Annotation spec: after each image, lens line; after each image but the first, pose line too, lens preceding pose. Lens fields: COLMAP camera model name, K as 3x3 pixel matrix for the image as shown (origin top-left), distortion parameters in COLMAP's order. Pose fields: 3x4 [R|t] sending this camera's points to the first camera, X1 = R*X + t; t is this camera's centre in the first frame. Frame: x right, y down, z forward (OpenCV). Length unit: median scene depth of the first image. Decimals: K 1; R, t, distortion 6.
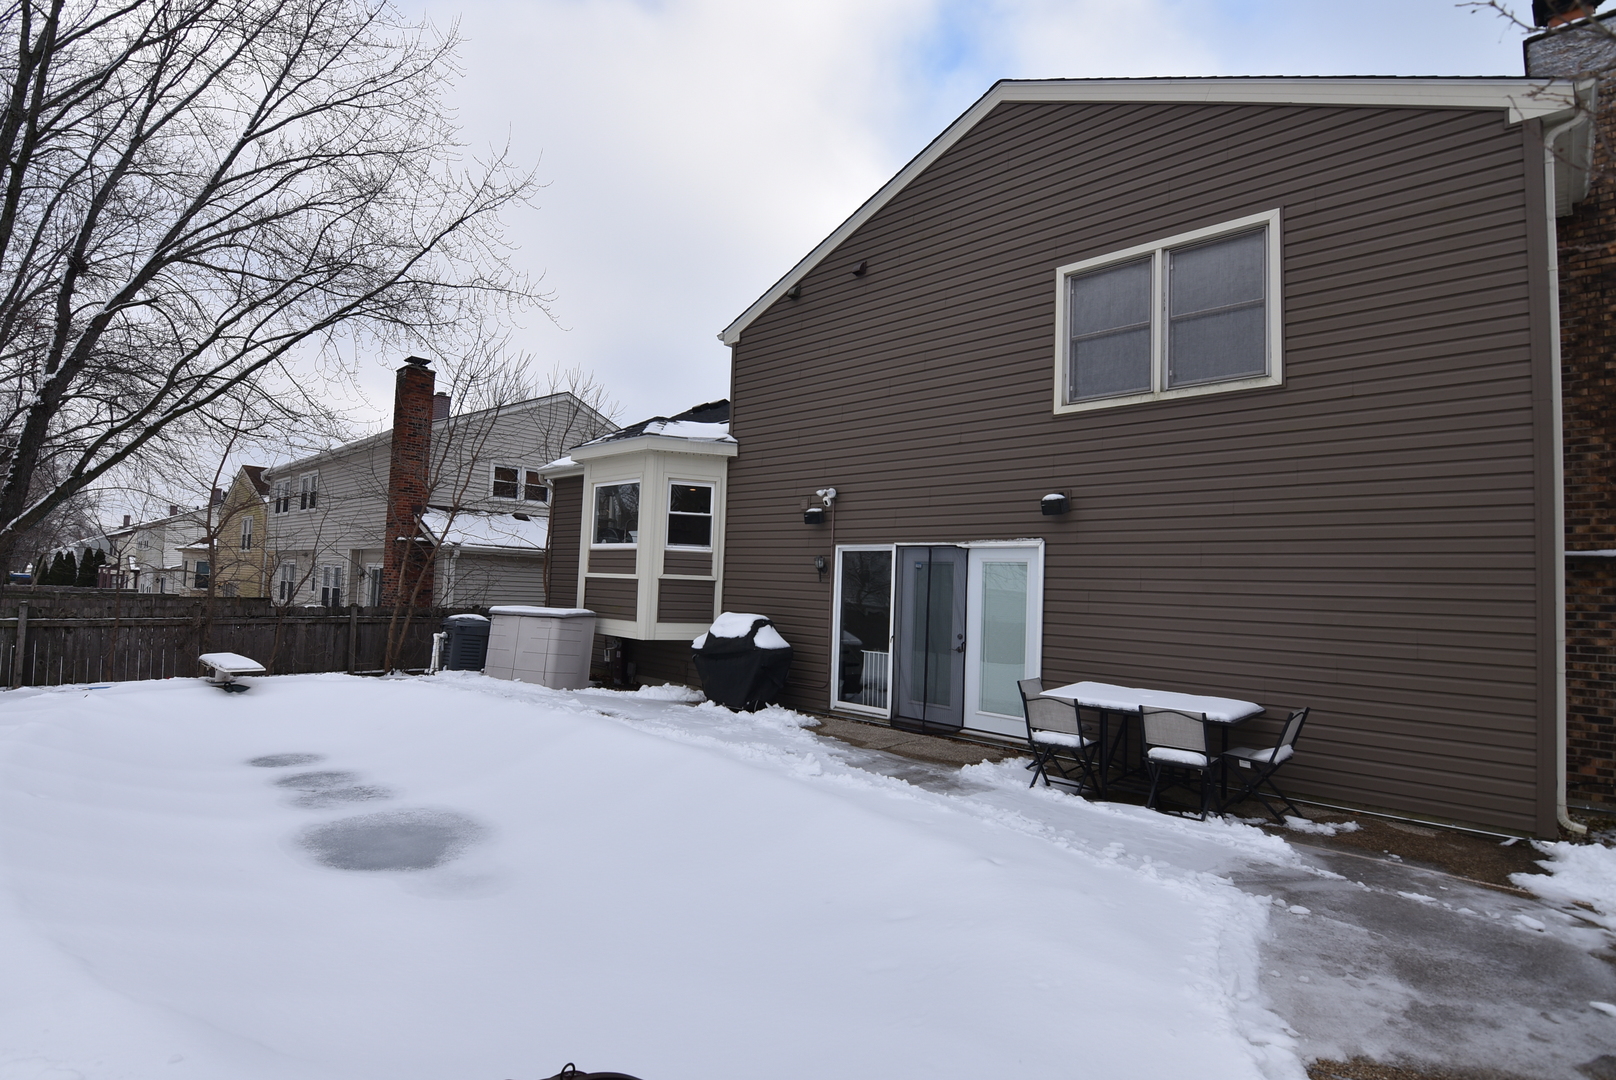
lens RADIAL K [[784.0, 0, 799.9], [0, 784.0, 540.6], [0, 0, 1]] dist [-0.010463, -0.007305]
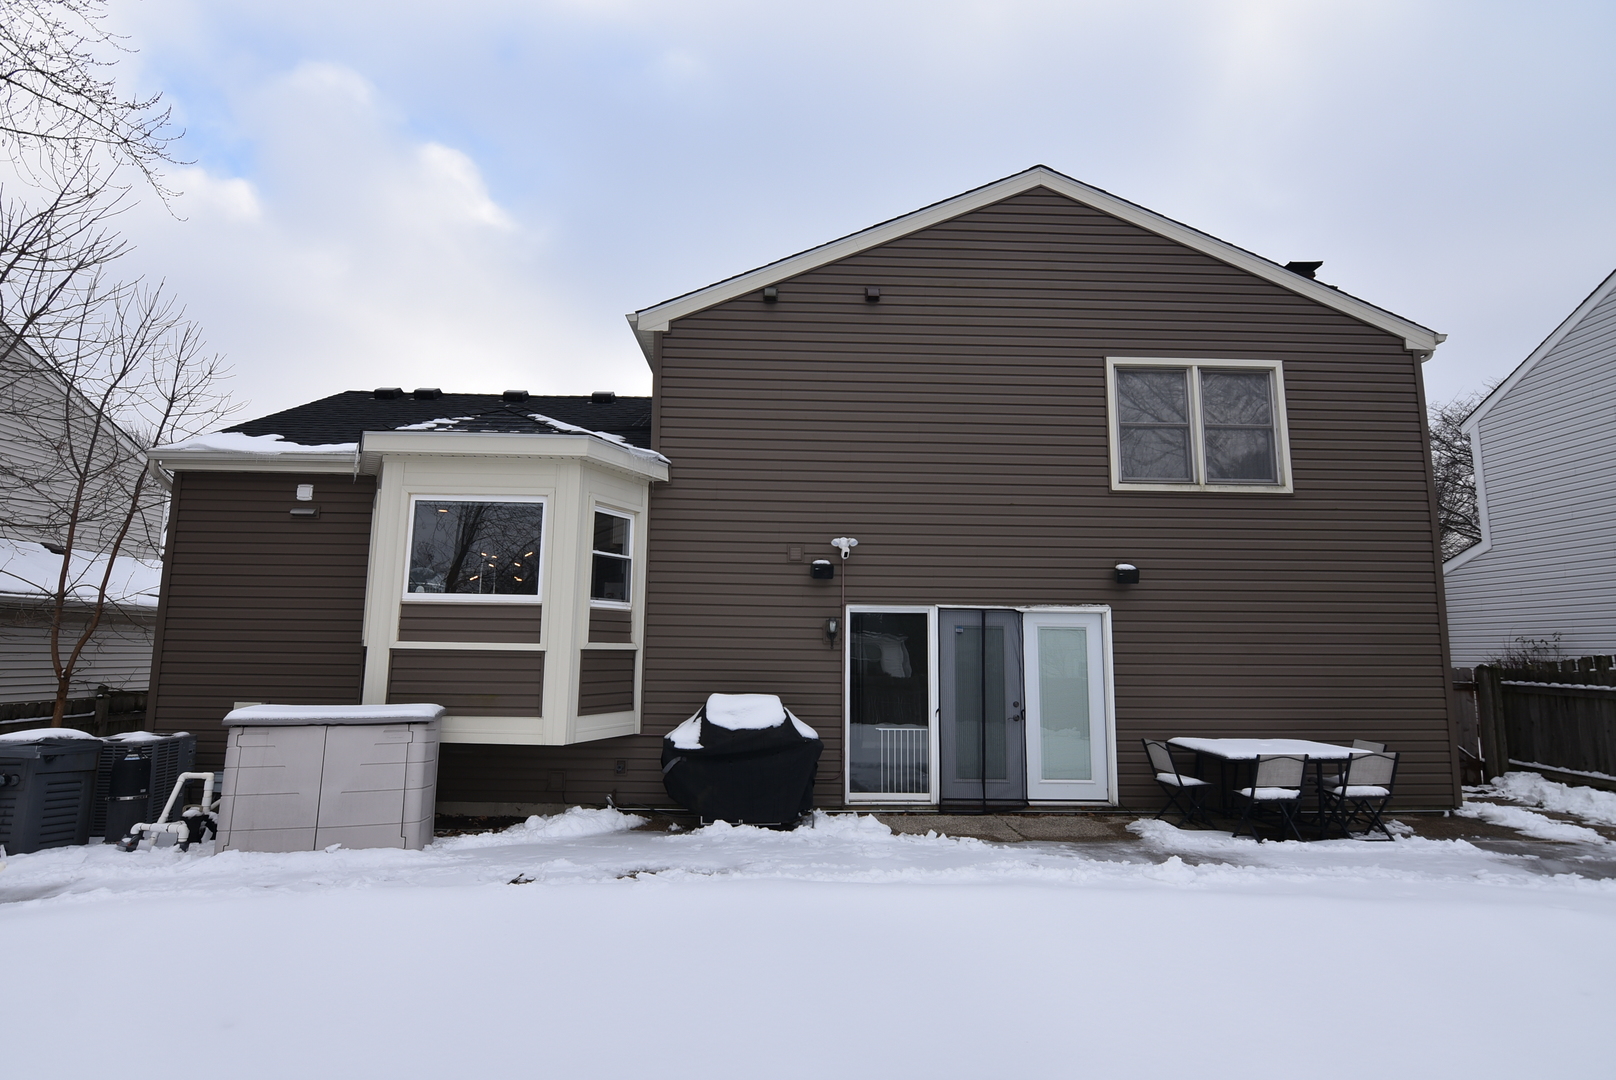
lens RADIAL K [[784.0, 0, 809.1], [0, 784.0, 537.8], [0, 0, 1]] dist [-0.010463, -0.007305]
pose [[0.702825, 0.071823, 0.707727, -0.525357], [-0.028229, 0.996922, -0.073138, -0.003279], [-0.710802, 0.031425, 0.702690, 0.389226]]
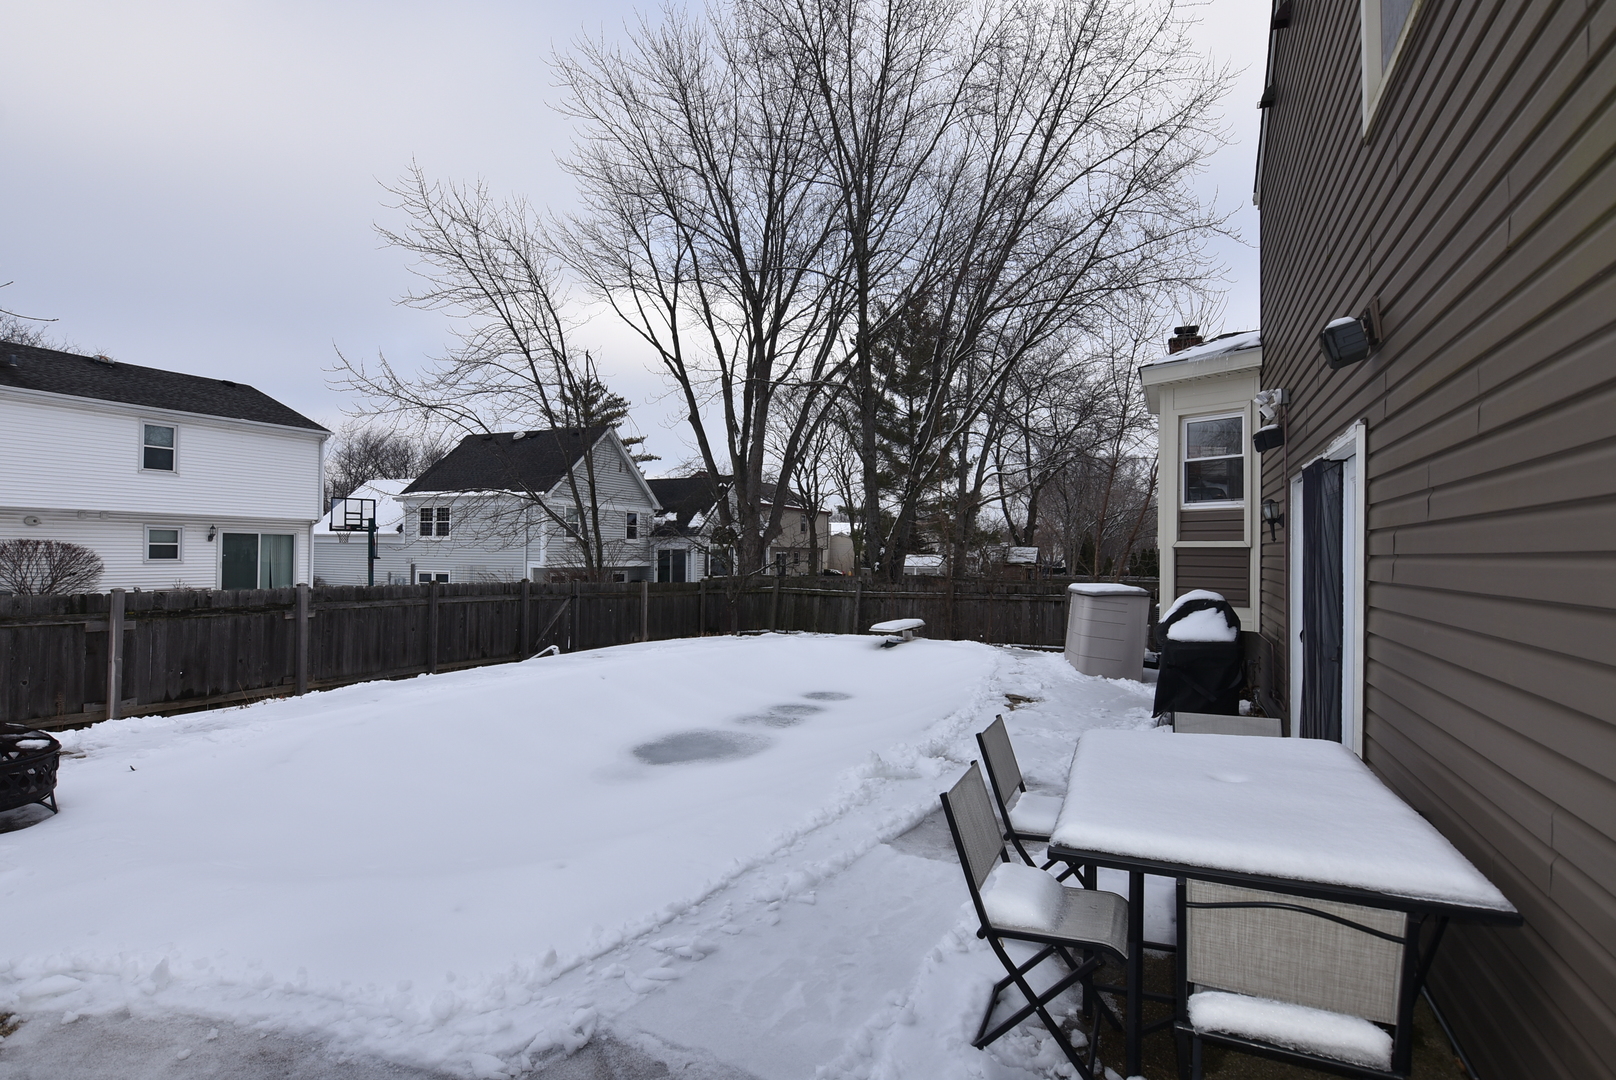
lens RADIAL K [[816.3, 0, 804.4], [0, 816.3, 539.2], [0, 0, 1]] dist [-0.001999, -0.000870]
pose [[0.320411, -0.048479, -0.946037, 0.466918], [0.058970, 0.997773, -0.031158, 0.043954], [0.945442, -0.045804, 0.322556, 0.393003]]
